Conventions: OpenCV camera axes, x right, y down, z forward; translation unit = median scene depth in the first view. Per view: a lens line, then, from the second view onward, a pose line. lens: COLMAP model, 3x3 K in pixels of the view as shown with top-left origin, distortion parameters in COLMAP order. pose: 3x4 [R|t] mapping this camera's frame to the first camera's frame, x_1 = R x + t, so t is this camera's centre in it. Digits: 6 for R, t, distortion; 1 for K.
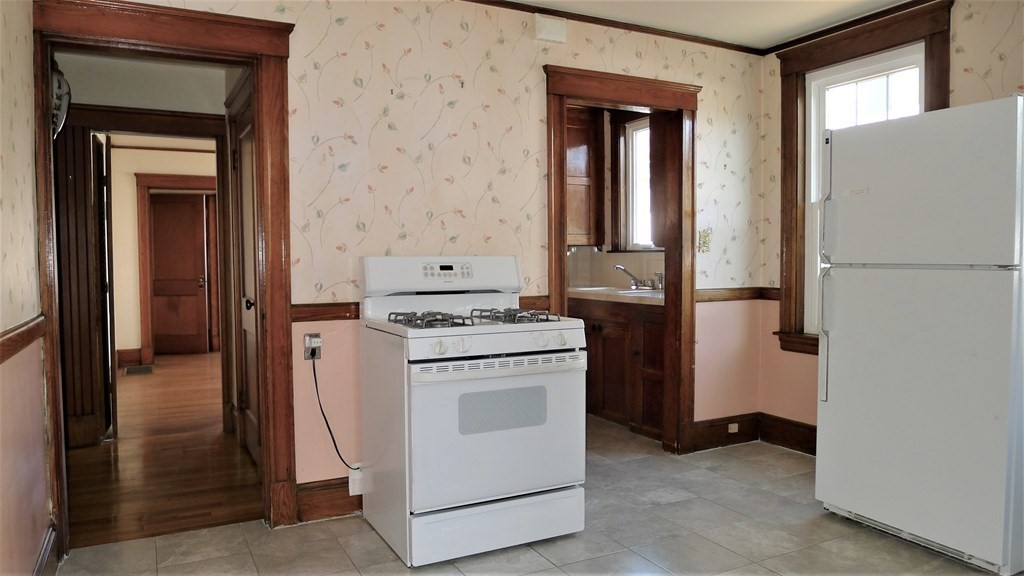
lens RADIAL K [[664.7, 0, 512.0], [0, 664.7, 288.0], [0, 0, 1]] dist [-0.049427, -0.001671]
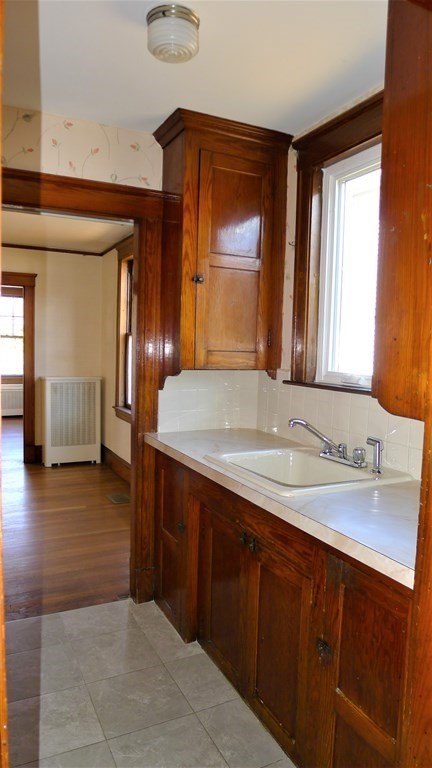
lens RADIAL K [[498.5, 0, 216.0], [0, 498.5, 384.0], [0, 0, 1]] dist [-0.049427, -0.001671]
pose [[0.999290, 0.037204, 0.006007, 0.078432], [-0.037322, 0.999085, 0.020883, -0.058947], [-0.005225, -0.021092, 0.999764, 0.542708]]
